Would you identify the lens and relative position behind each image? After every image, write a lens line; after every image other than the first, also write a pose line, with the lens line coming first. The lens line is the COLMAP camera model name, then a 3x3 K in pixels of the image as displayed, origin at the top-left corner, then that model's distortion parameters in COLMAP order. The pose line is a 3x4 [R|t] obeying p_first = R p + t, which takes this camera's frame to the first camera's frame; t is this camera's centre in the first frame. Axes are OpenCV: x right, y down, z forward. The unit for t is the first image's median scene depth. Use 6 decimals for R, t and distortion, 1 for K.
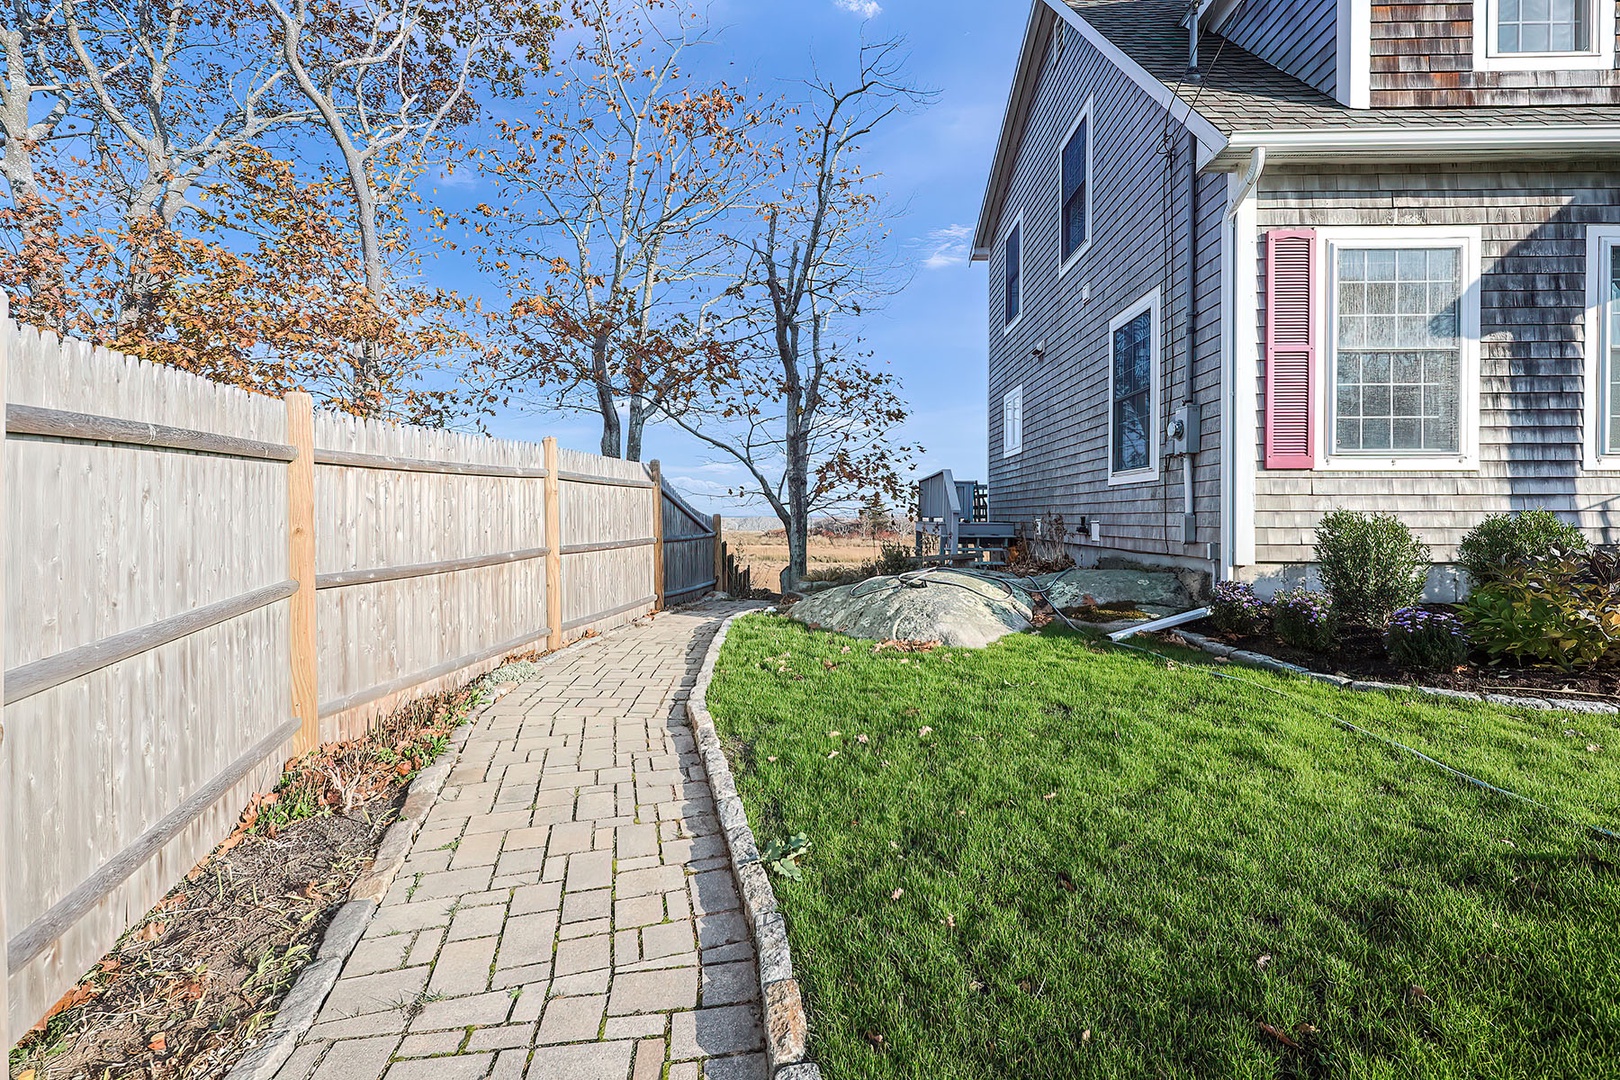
lens RADIAL K [[701.6, 0, 810.0], [0, 701.6, 540.0], [0, 0, 1]] dist [-0.000083, -0.000120]
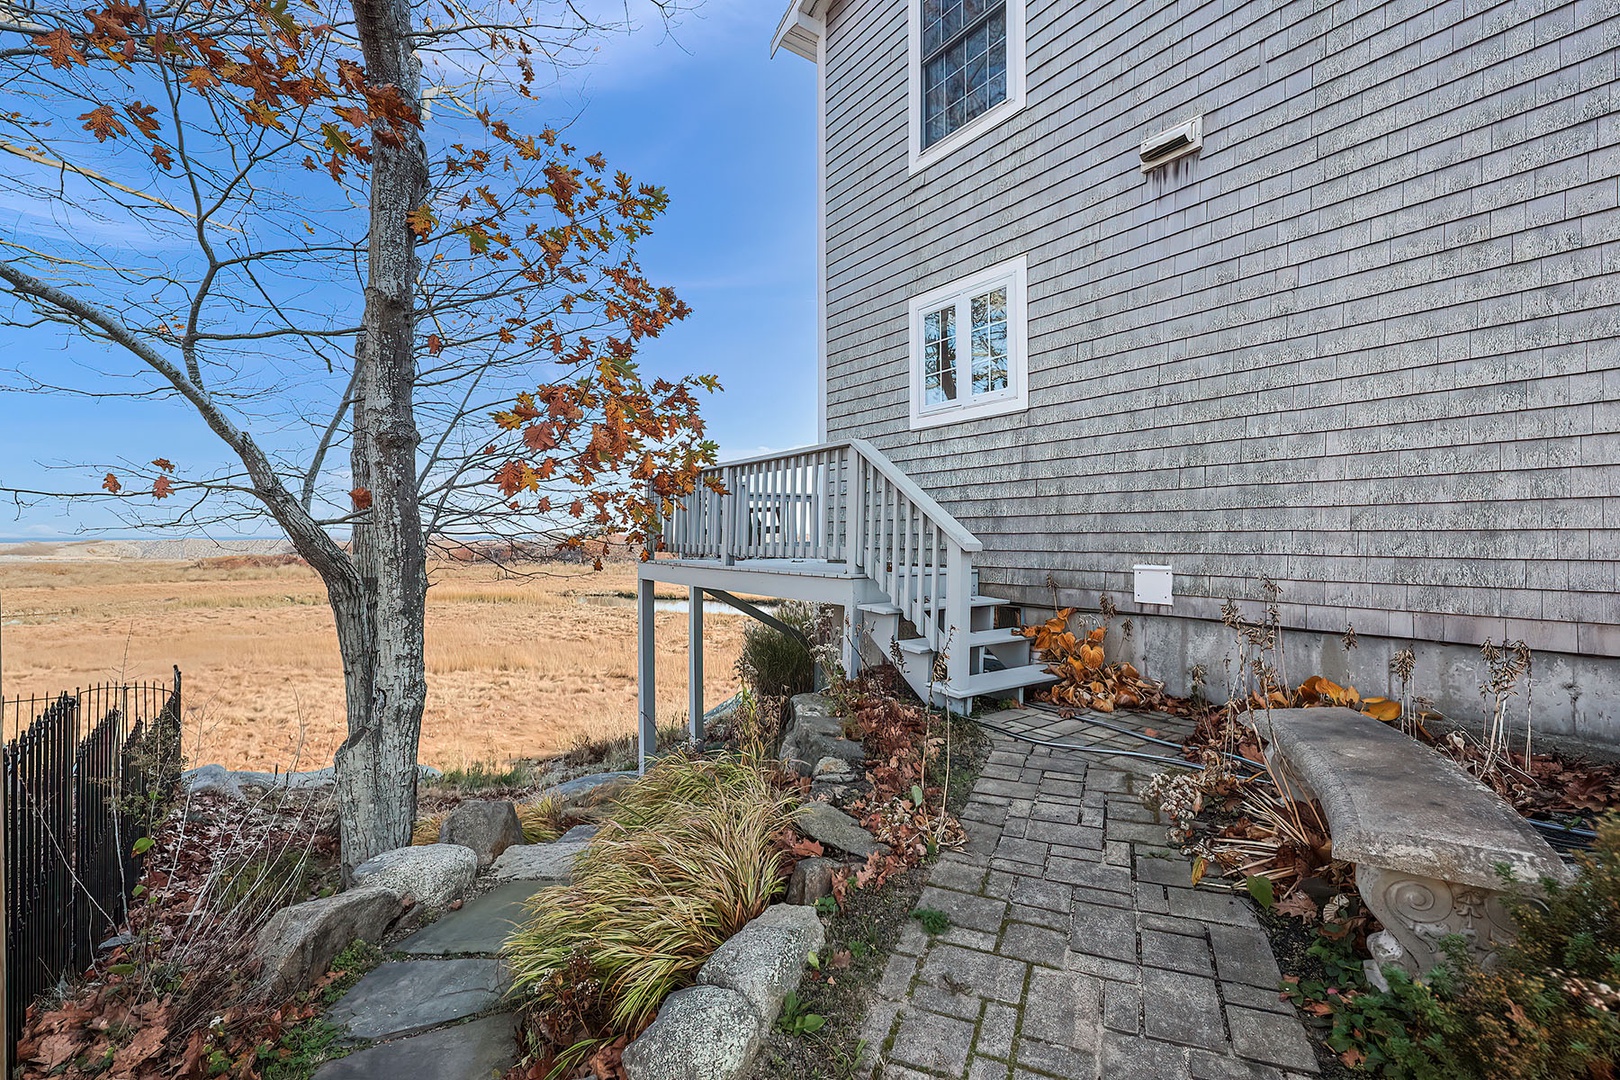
lens RADIAL K [[701.6, 0, 810.0], [0, 701.6, 540.0], [0, 0, 1]] dist [-0.000083, -0.000120]
pose [[0.791119, -0.002049, 0.611659, -0.060726], [0.022479, 0.999416, -0.025726, -0.027618], [-0.611249, 0.034102, 0.790703, 0.579748]]
